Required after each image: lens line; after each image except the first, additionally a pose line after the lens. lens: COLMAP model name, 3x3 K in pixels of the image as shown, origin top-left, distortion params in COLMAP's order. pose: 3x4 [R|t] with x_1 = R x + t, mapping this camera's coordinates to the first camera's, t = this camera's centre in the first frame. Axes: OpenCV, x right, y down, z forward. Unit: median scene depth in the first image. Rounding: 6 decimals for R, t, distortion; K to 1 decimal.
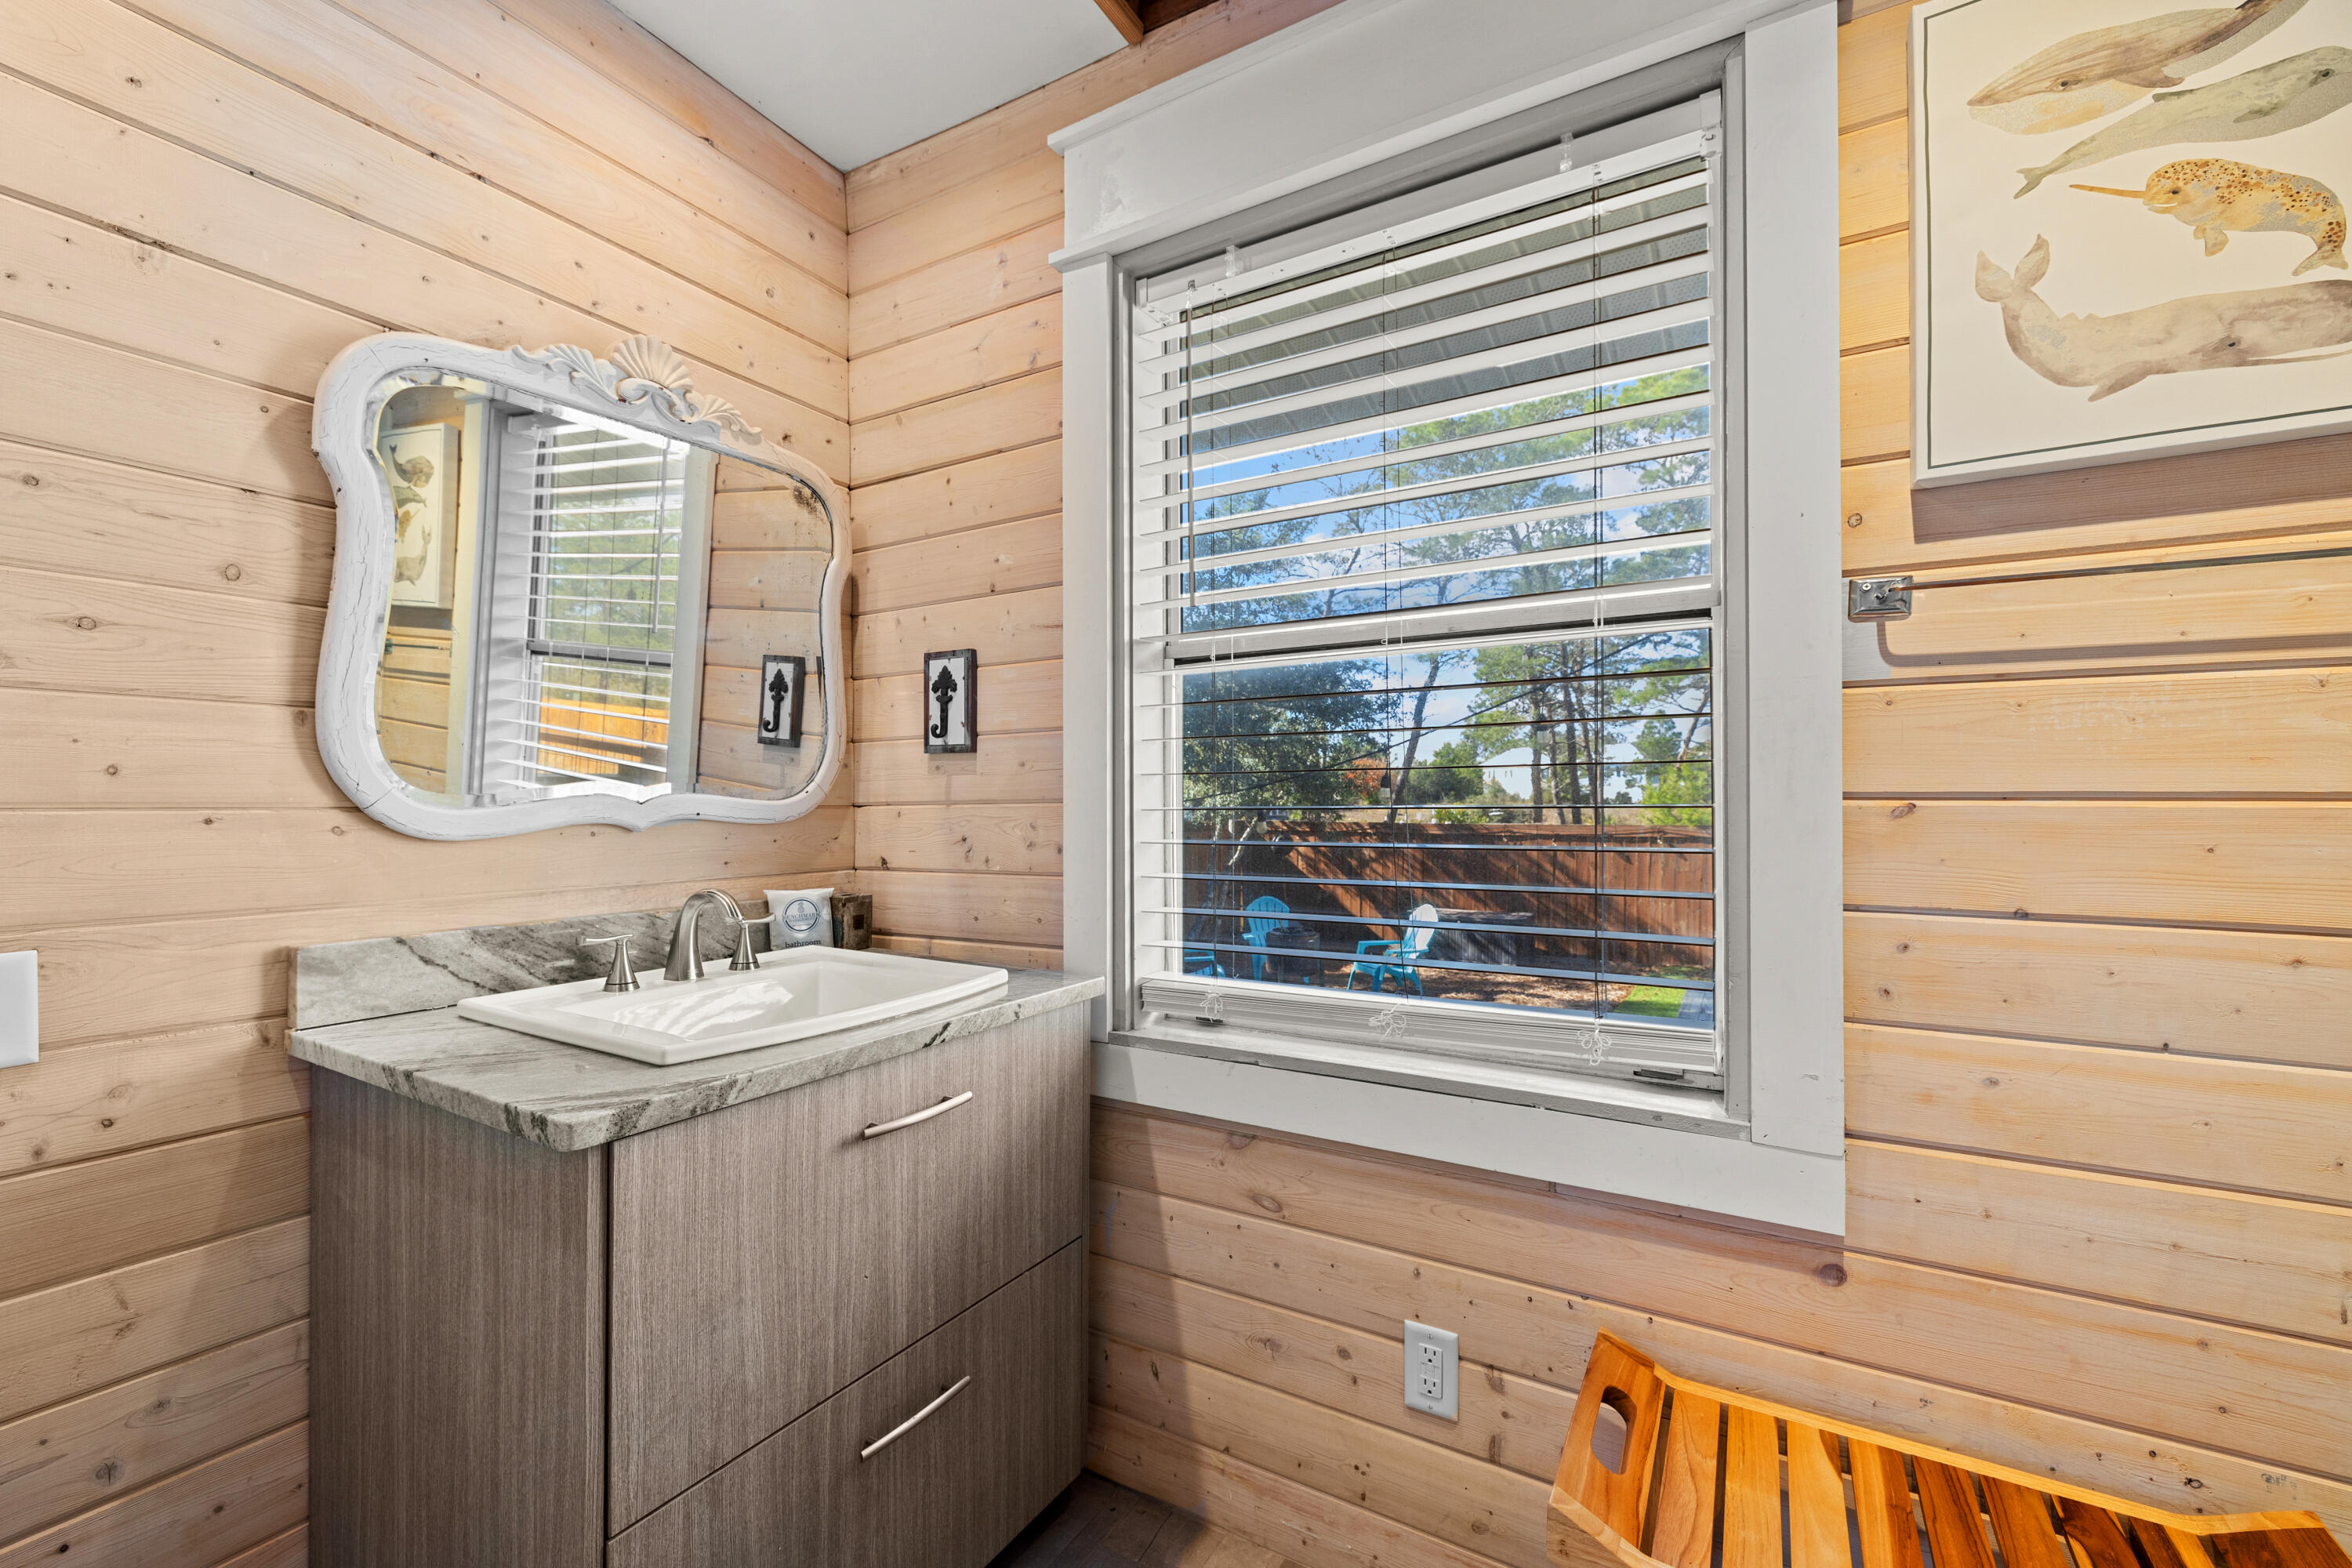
lens RADIAL K [[1018.0, 0, 1163.6], [0, 1018.0, 790.0], [0, 0, 1]] dist [0.001839, -0.000072]
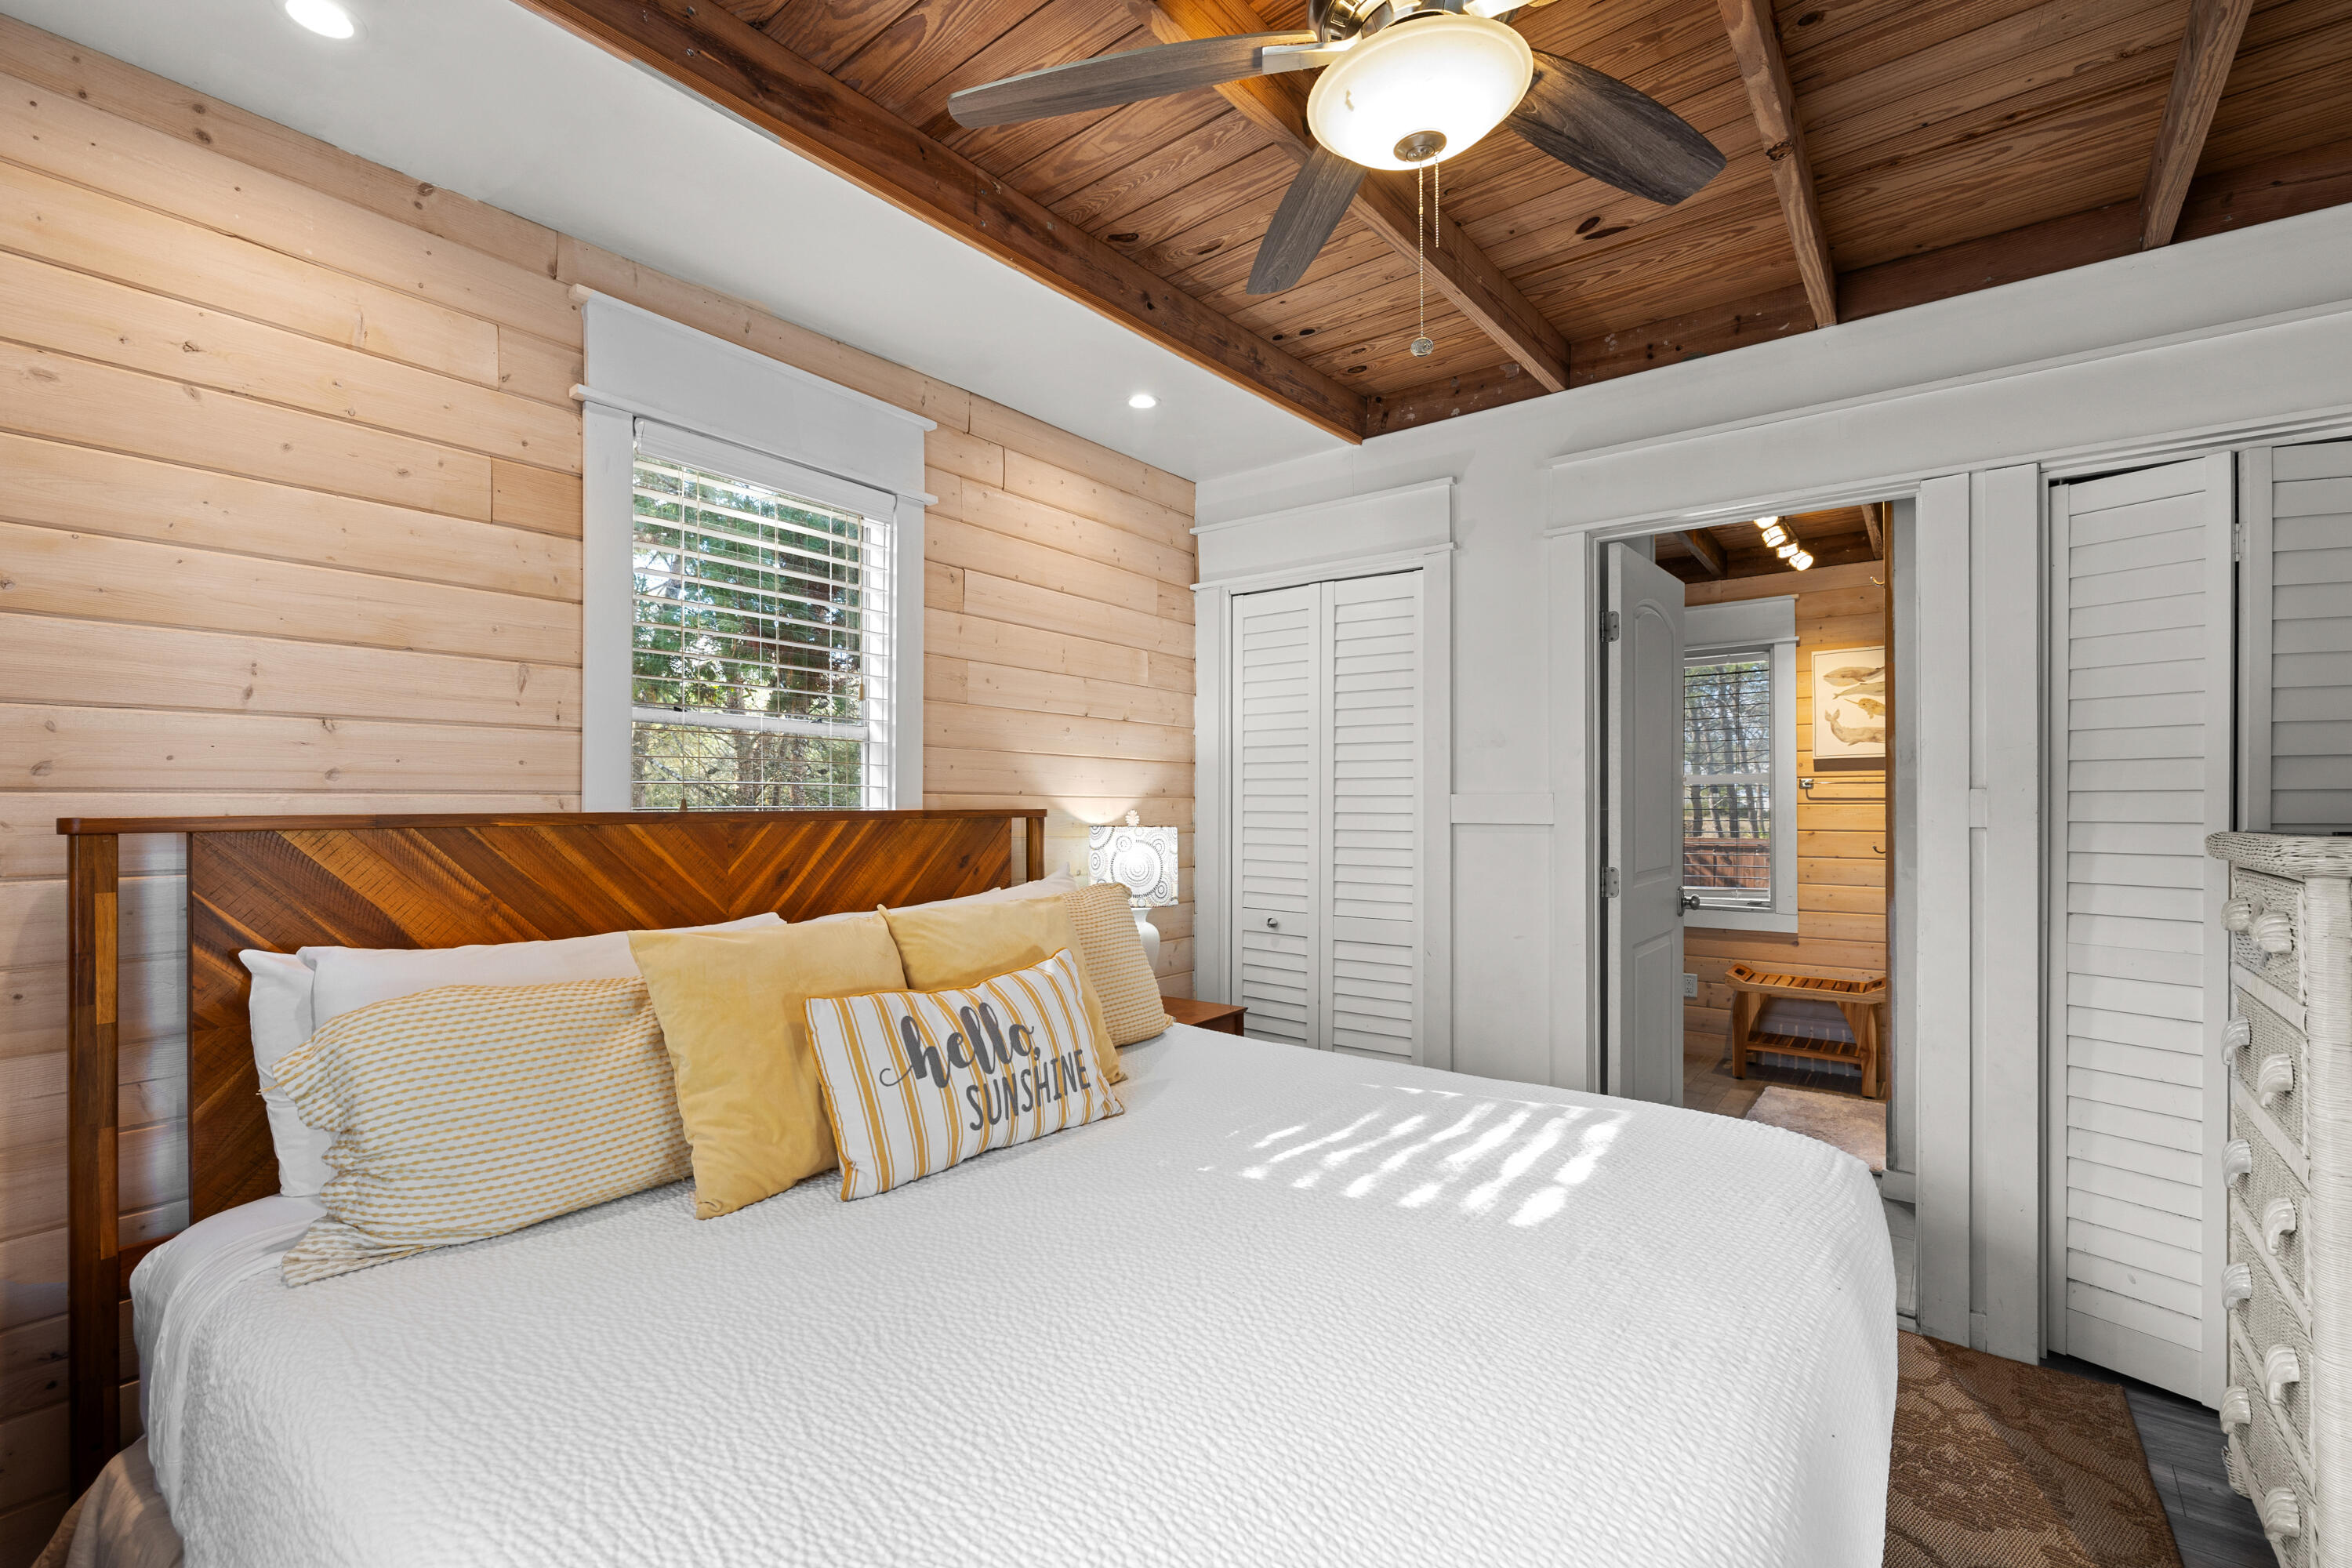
lens RADIAL K [[1018.0, 0, 1163.6], [0, 1018.0, 790.0], [0, 0, 1]] dist [0.001839, -0.000072]
pose [[0.992185, 0.000542, -0.124772, -1.257602], [-0.001687, 0.999957, -0.009066, -0.105122], [0.124761, 0.009206, 0.992144, -3.129600]]
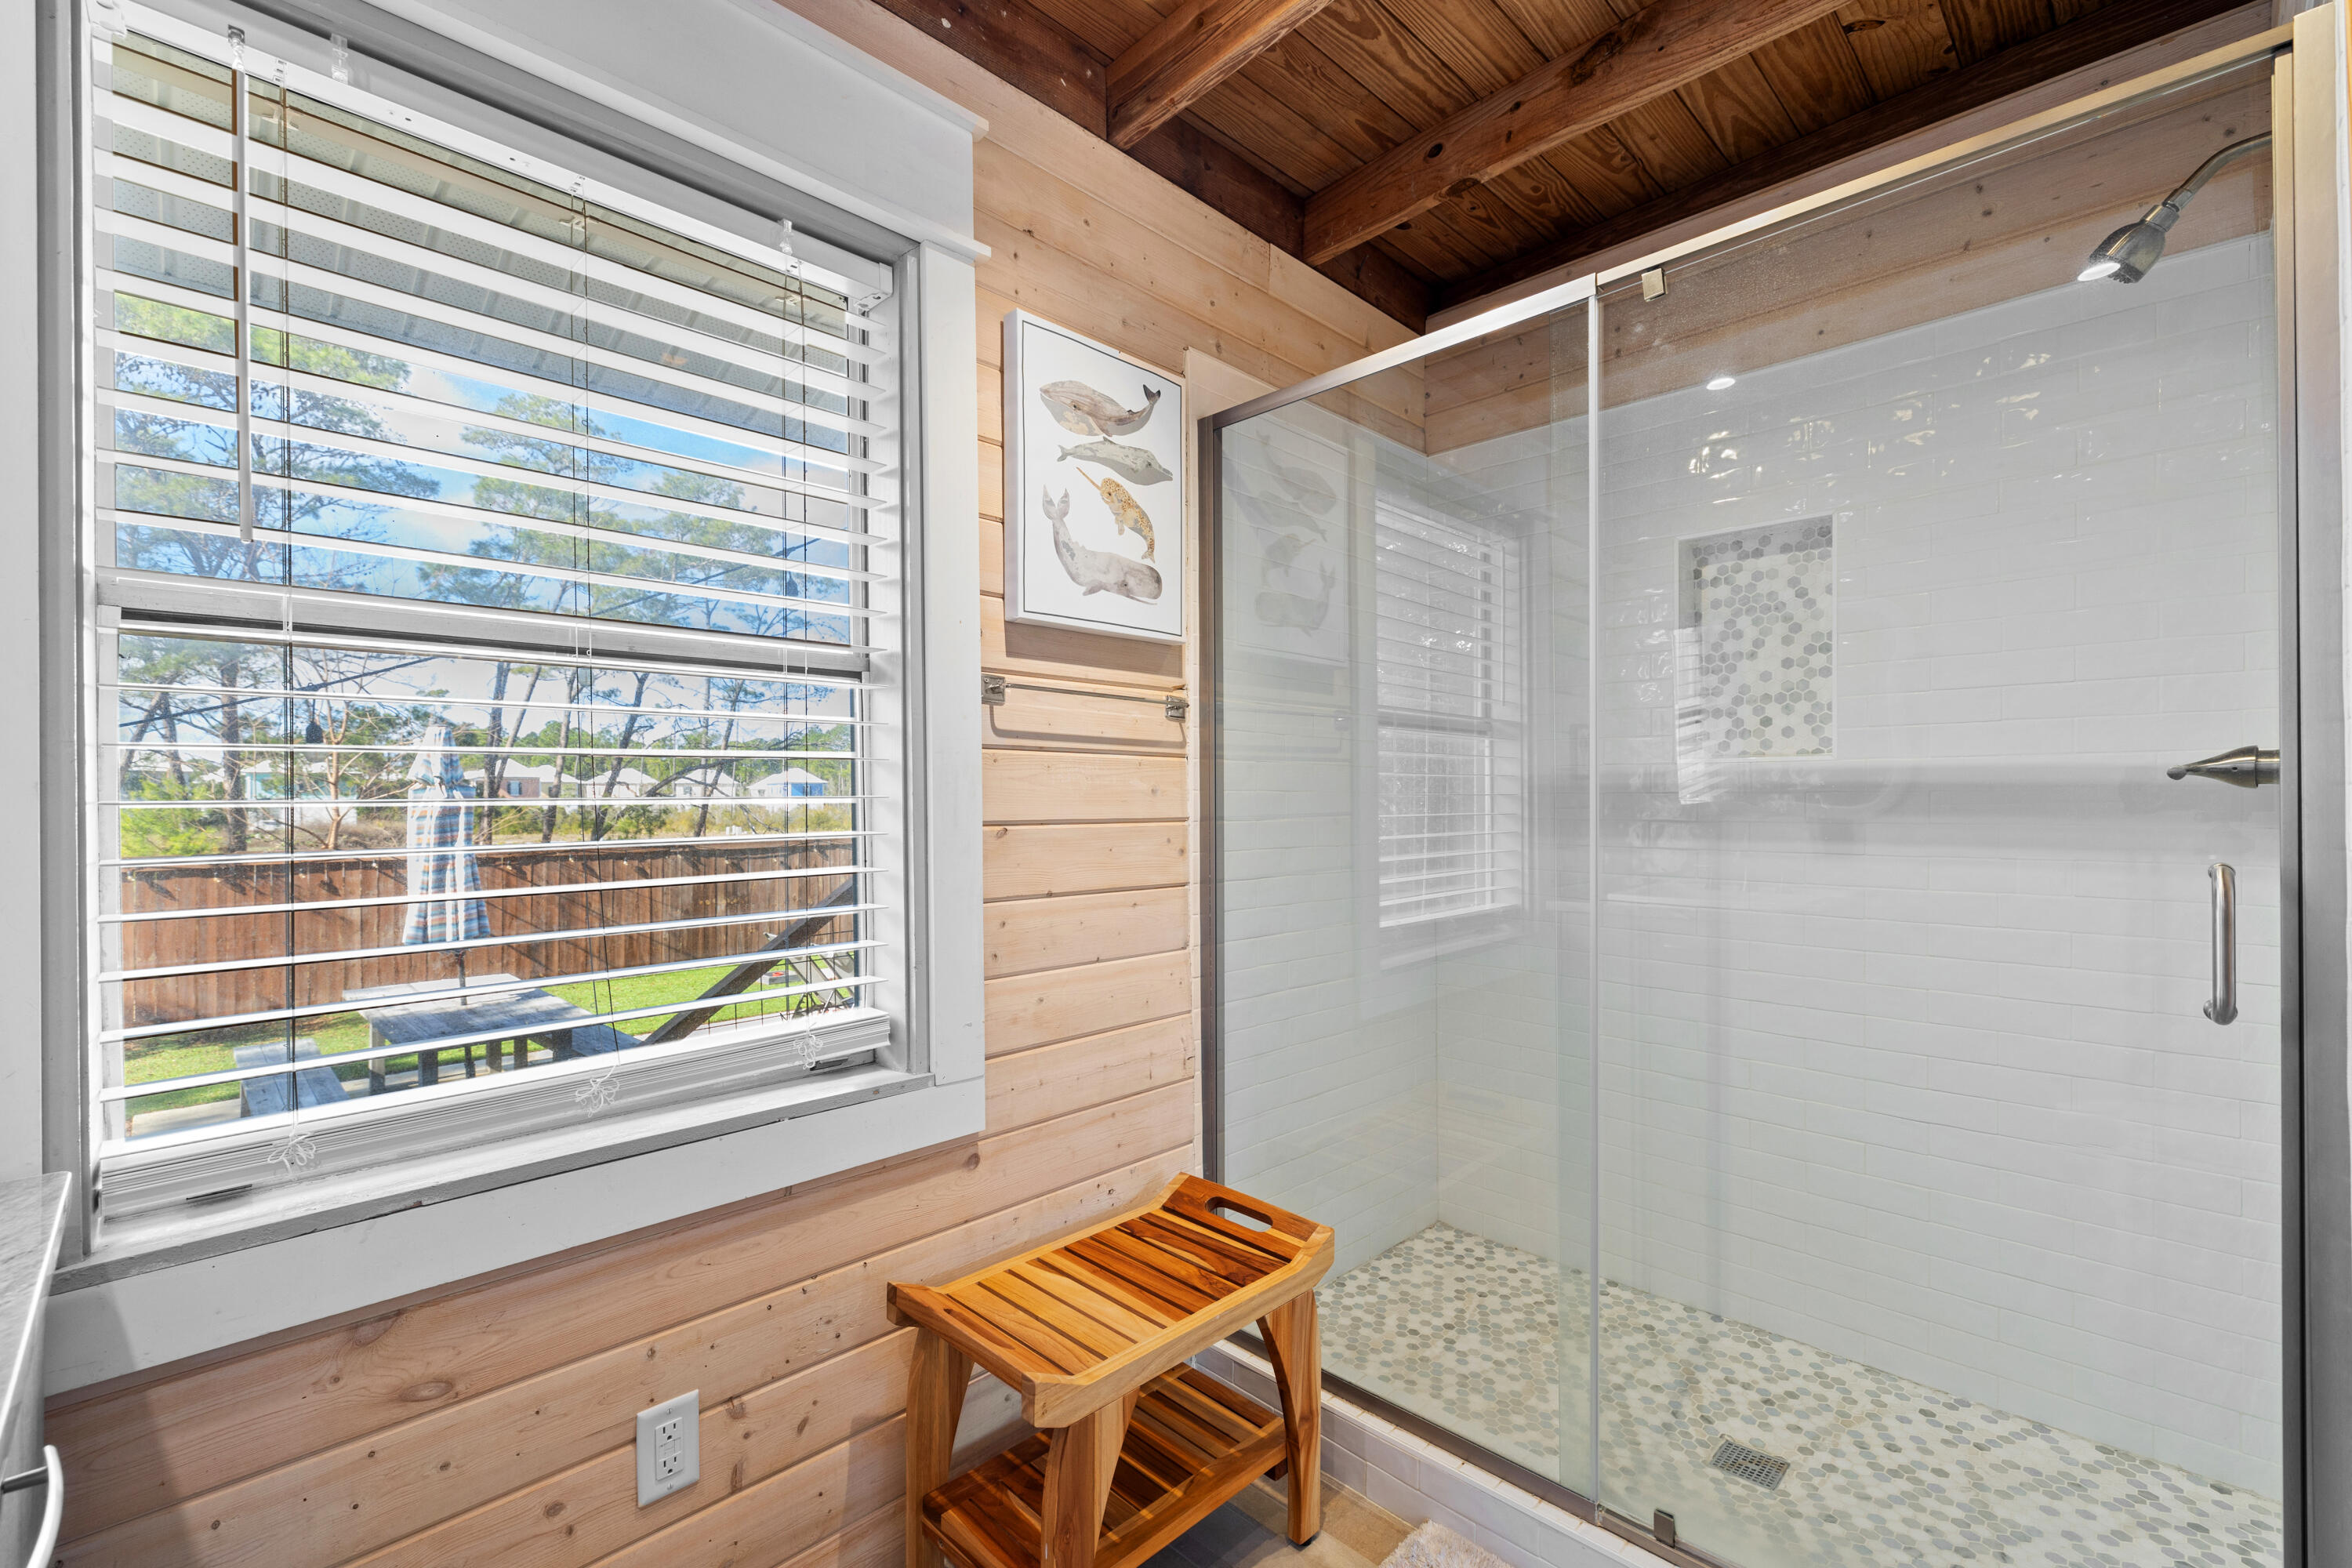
lens RADIAL K [[983.5, 0, 1167.3], [0, 983.5, 805.4], [0, 0, 1]] dist [-0.000128, 0.000387]
pose [[0.231510, 0.002911, 0.972828, -0.544506], [0.005628, 0.999975, -0.004332, -0.010975], [-0.972816, 0.006478, 0.231488, 0.371184]]
